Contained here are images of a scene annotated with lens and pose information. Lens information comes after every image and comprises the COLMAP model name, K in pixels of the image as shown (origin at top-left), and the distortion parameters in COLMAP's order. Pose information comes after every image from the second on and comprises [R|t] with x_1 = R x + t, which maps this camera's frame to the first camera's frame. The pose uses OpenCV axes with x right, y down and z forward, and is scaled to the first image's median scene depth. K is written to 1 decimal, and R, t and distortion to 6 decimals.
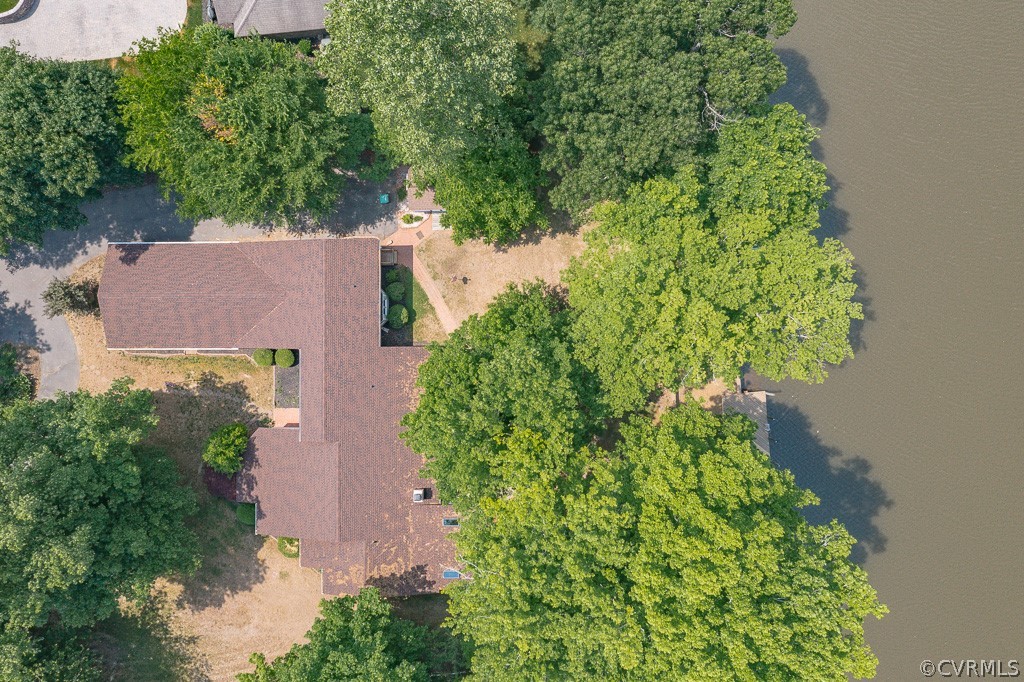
lens RADIAL K [[803.3, 0, 514.1], [0, 803.3, 324.3], [0, 0, 1]] dist [-0.026634, 0.007443]
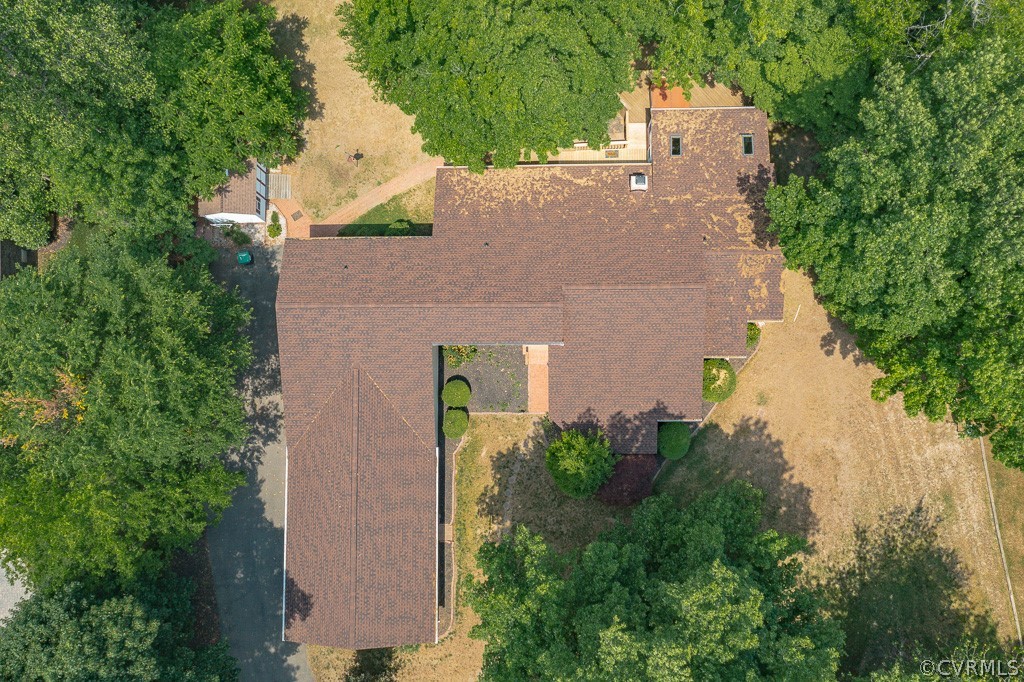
lens RADIAL K [[803.3, 0, 514.1], [0, 803.3, 324.3], [0, 0, 1]] dist [-0.026634, 0.007443]
pose [[0.003068, -0.991649, 0.128933, -0.314173], [0.999642, -0.000384, -0.026735, 0.111809], [0.026561, 0.128969, 0.991293, 0.276623]]
